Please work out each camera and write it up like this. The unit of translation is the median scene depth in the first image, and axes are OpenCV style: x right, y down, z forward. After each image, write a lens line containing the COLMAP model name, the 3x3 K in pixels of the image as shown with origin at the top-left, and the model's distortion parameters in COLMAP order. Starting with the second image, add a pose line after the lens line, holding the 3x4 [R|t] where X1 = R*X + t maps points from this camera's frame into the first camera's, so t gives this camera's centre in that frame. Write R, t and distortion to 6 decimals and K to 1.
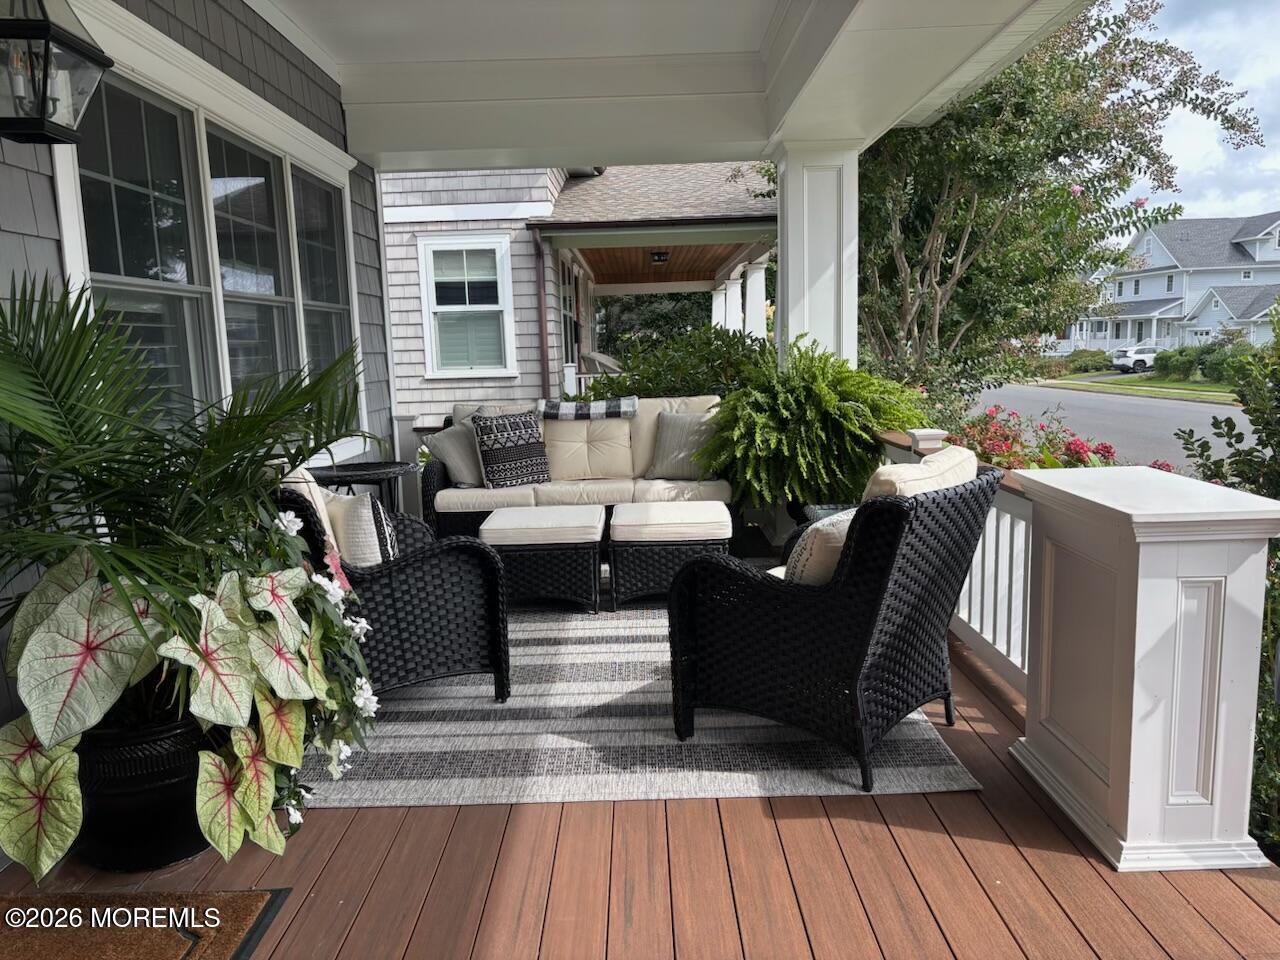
lens RADIAL K [[968.9, 0, 633.3], [0, 968.9, 491.9], [0, 0, 1]] dist [0.001994, 0.014216]
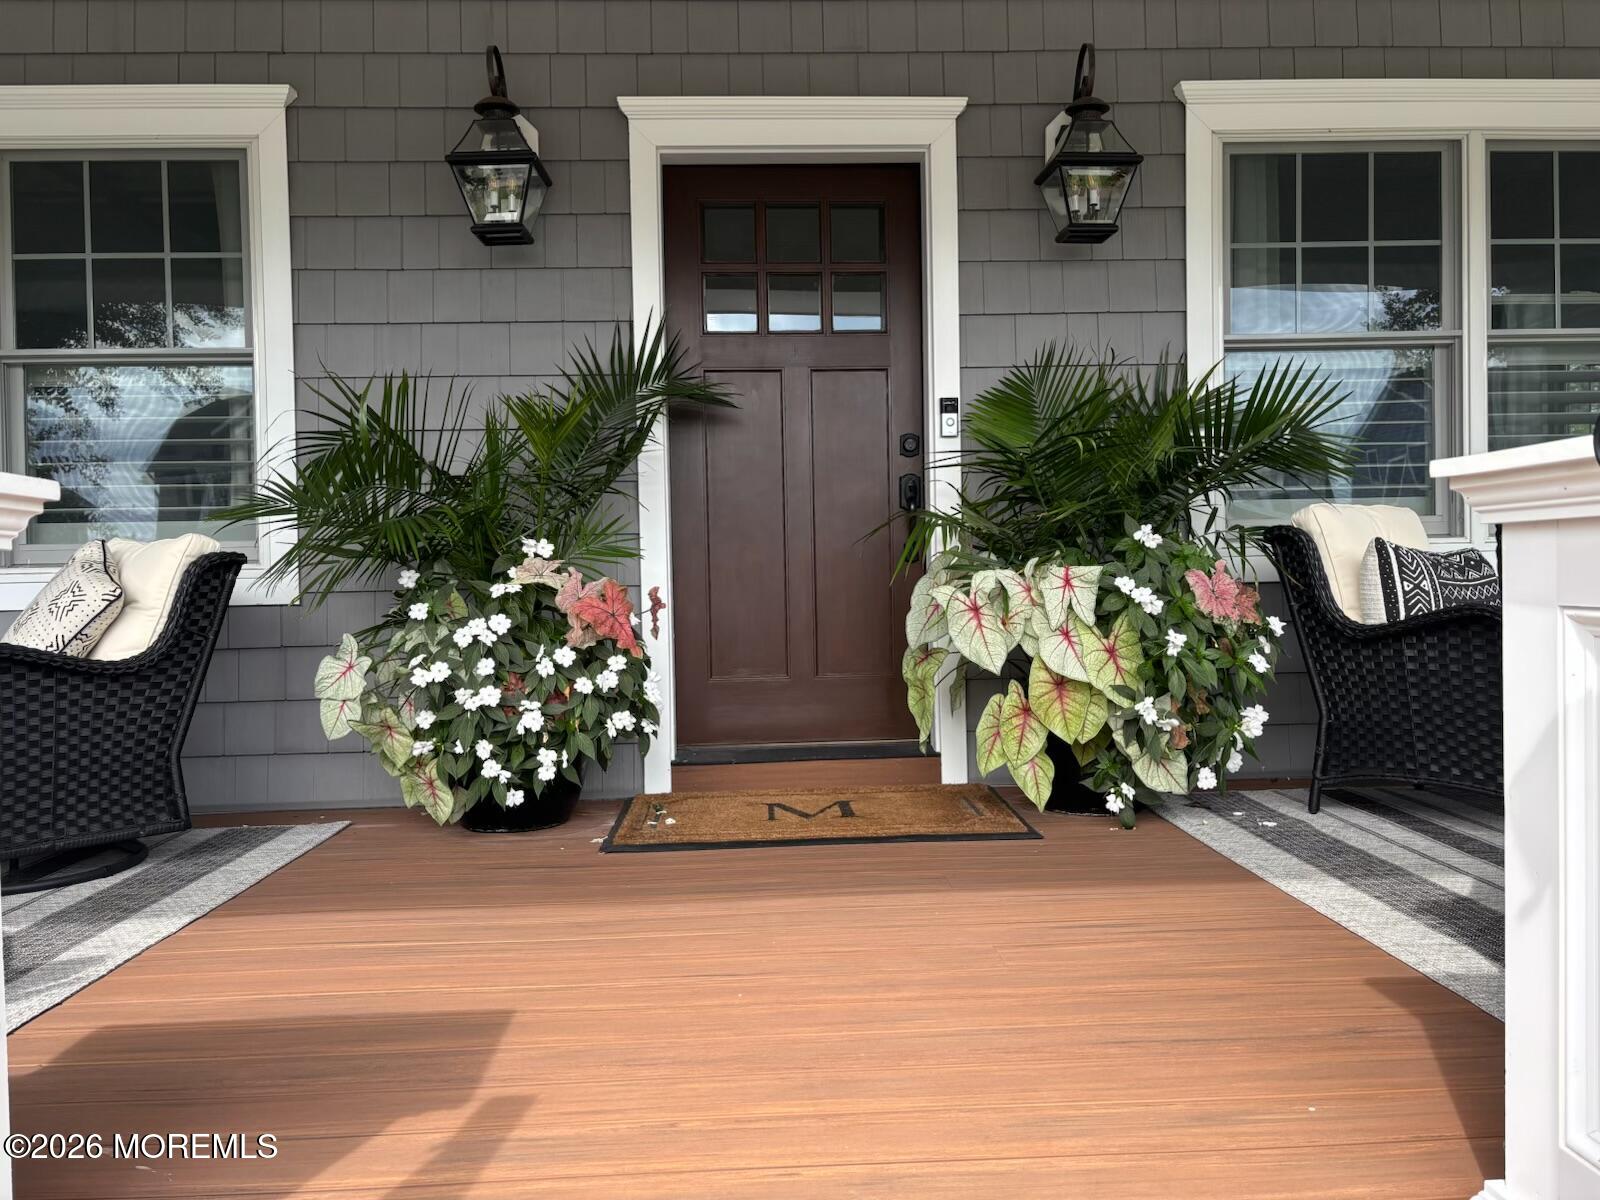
lens RADIAL K [[1211.2, 0, 803.6], [0, 1211.2, 607.3], [0, 0, 1]] dist [0.001994, 0.014216]
pose [[0.051184, 0.057024, -0.997060, 0.299319], [-0.133590, 0.989787, 0.049751, 0.029407], [0.989714, 0.130651, 0.058279, 0.171043]]
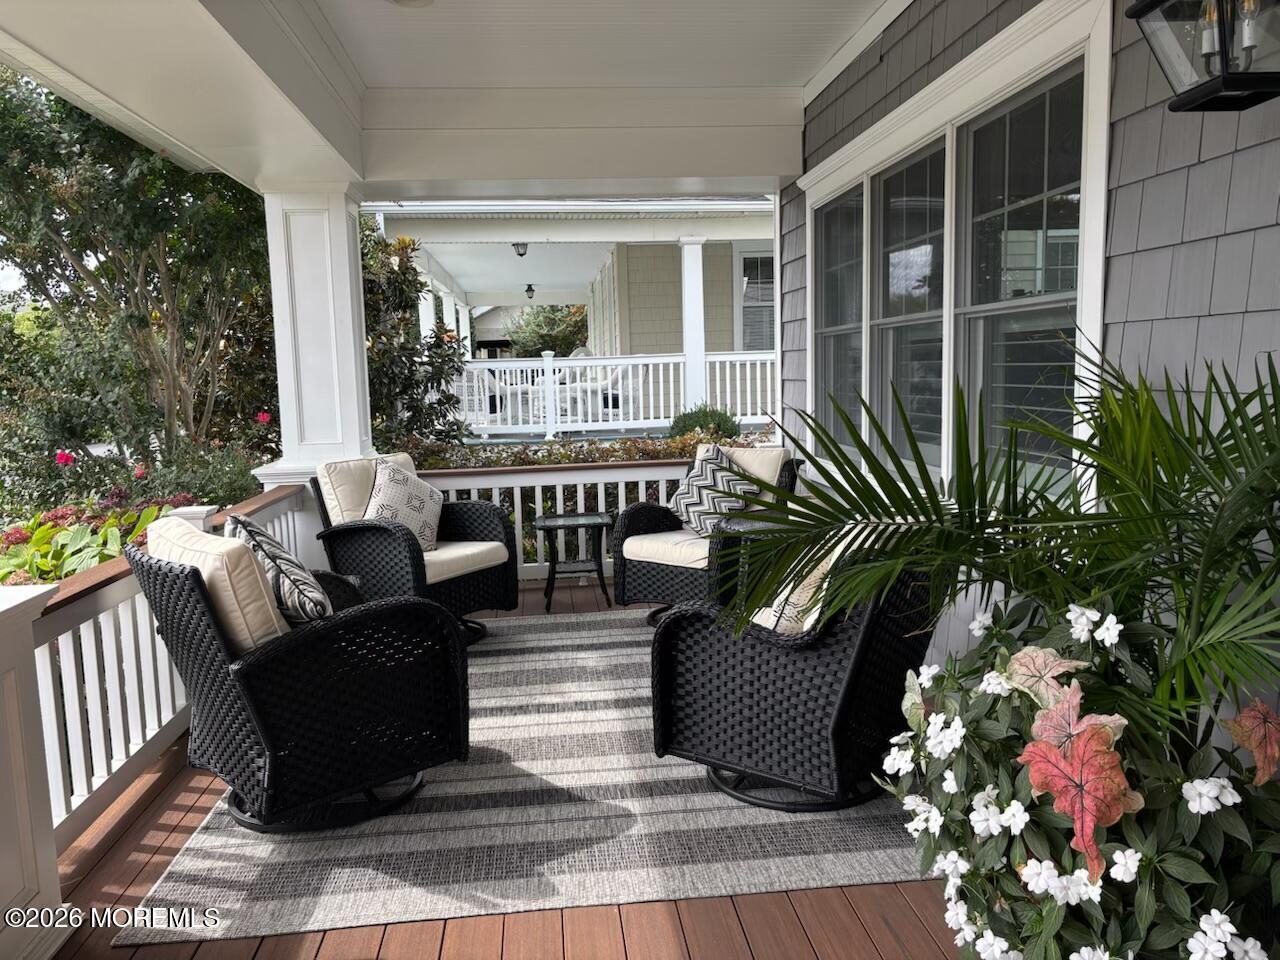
lens RADIAL K [[968.9, 0, 634.8], [0, 968.9, 470.8], [0, 0, 1]] dist [0.001994, 0.014216]
pose [[-0.992432, 0.073285, -0.098530, -0.012987], [0.045714, 0.965208, 0.257458, -0.053445], [0.113970, 0.251005, -0.961253, 0.291616]]
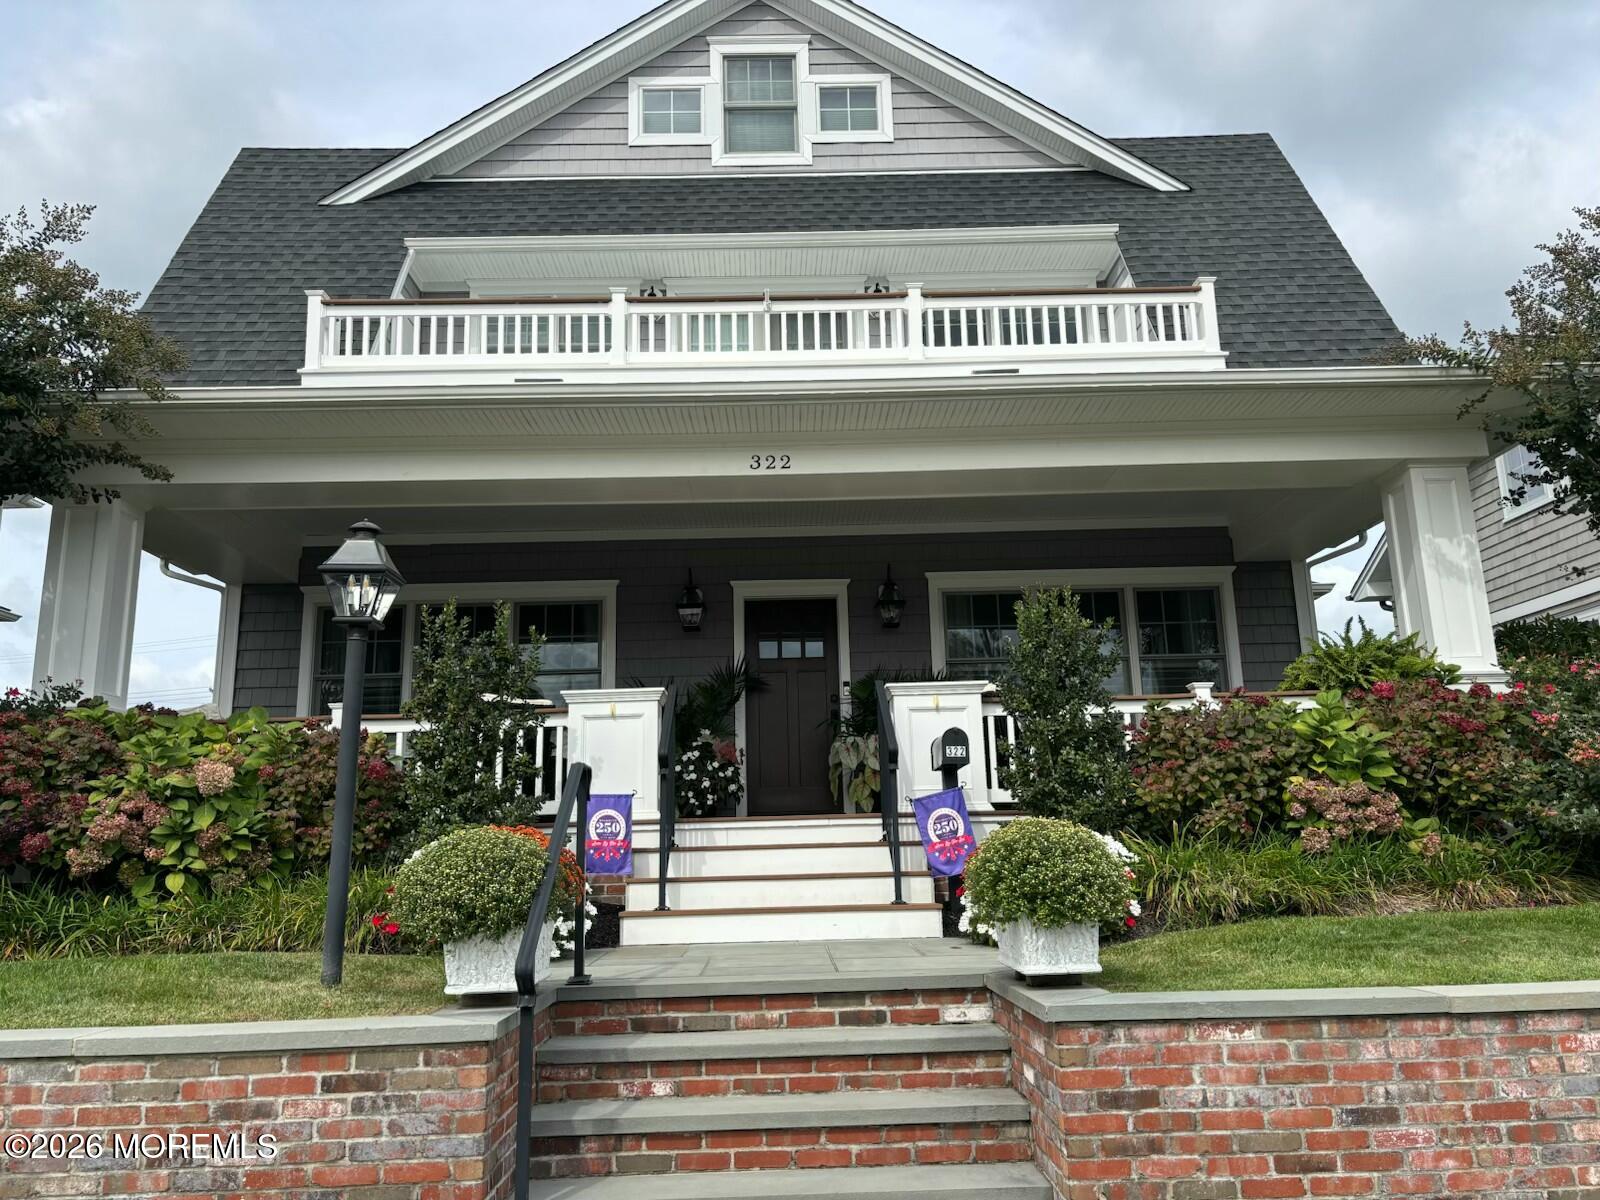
lens RADIAL K [[1211.2, 0, 804.2], [0, 1211.2, 596.8], [0, 0, 1]] dist [0.001994, 0.014216]
pose [[0.027978, -0.178665, -0.983512, 1.184197], [-0.127064, 0.975280, -0.180784, 0.123438], [0.991500, 0.130027, 0.004585, 0.180957]]
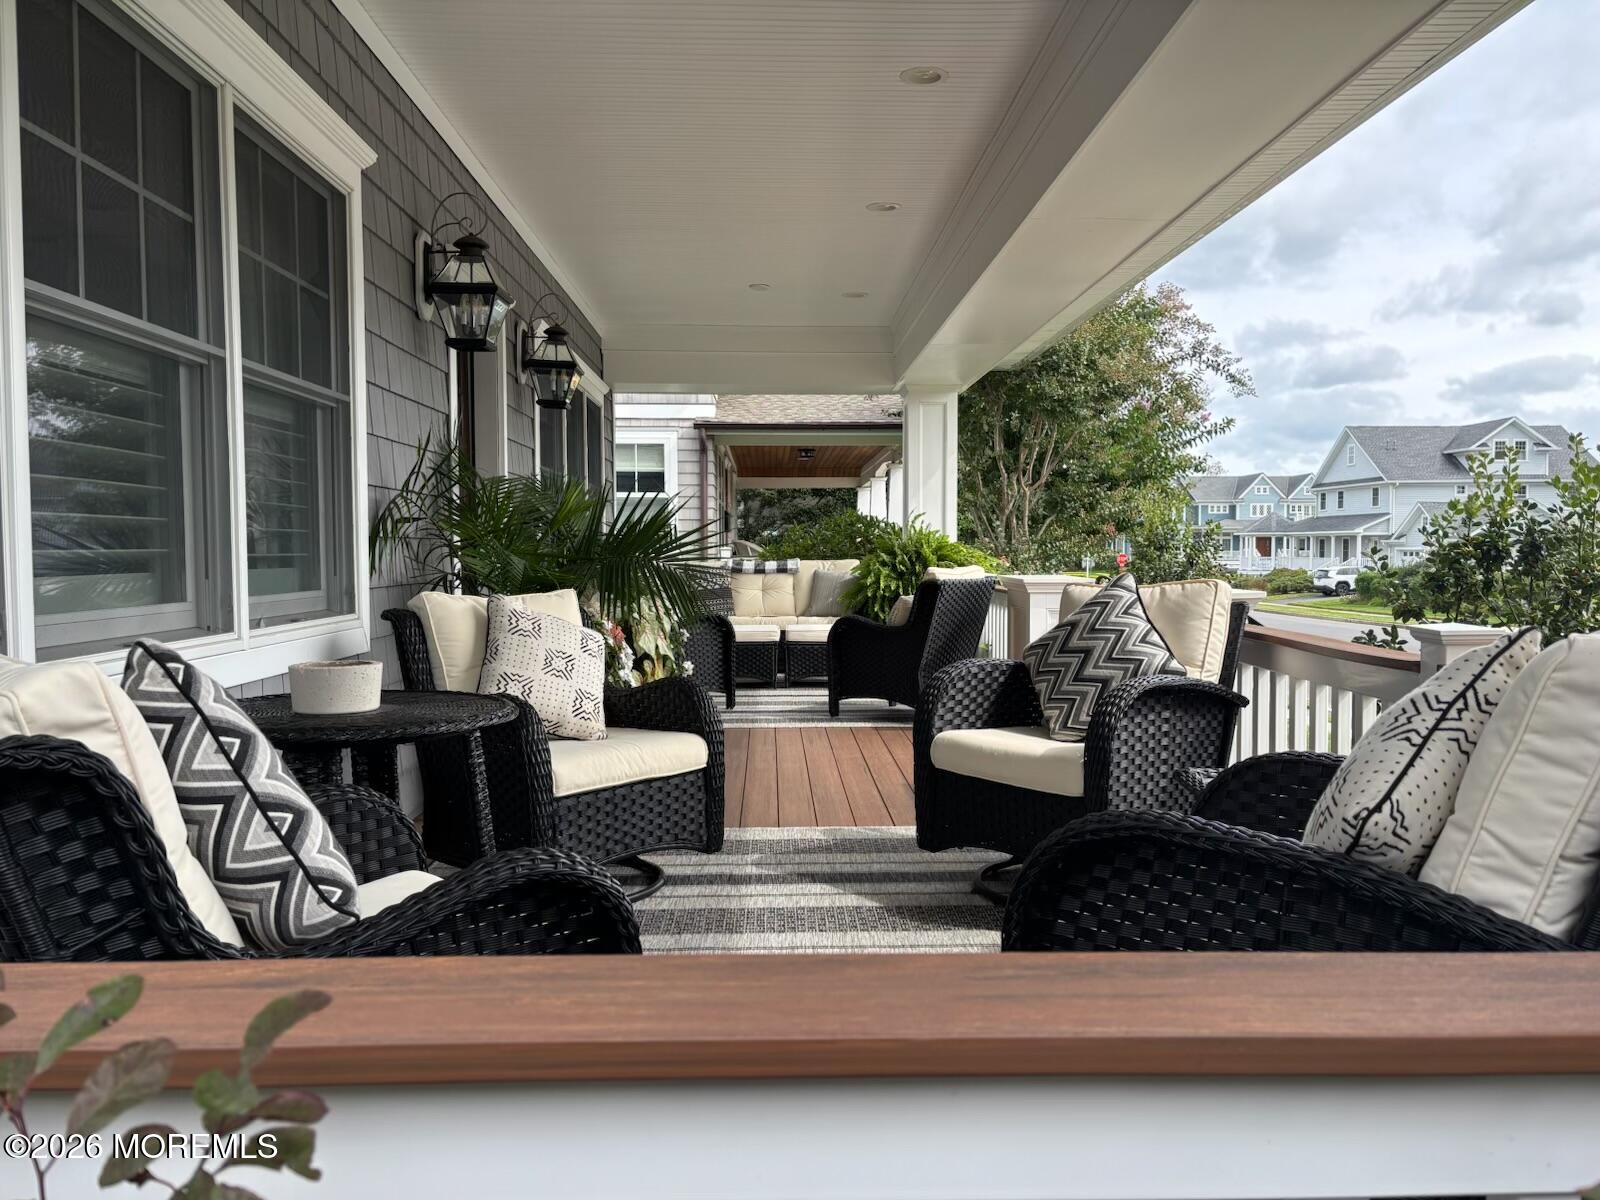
lens RADIAL K [[1211.2, 0, 802.4], [0, 1211.2, 599.6], [0, 0, 1]] dist [0.001994, 0.014216]
pose [[0.998978, 0.028015, 0.035467, -0.041083], [-0.023891, 0.993445, -0.111785, 0.122858], [-0.038366, 0.110823, 0.993099, -0.571575]]
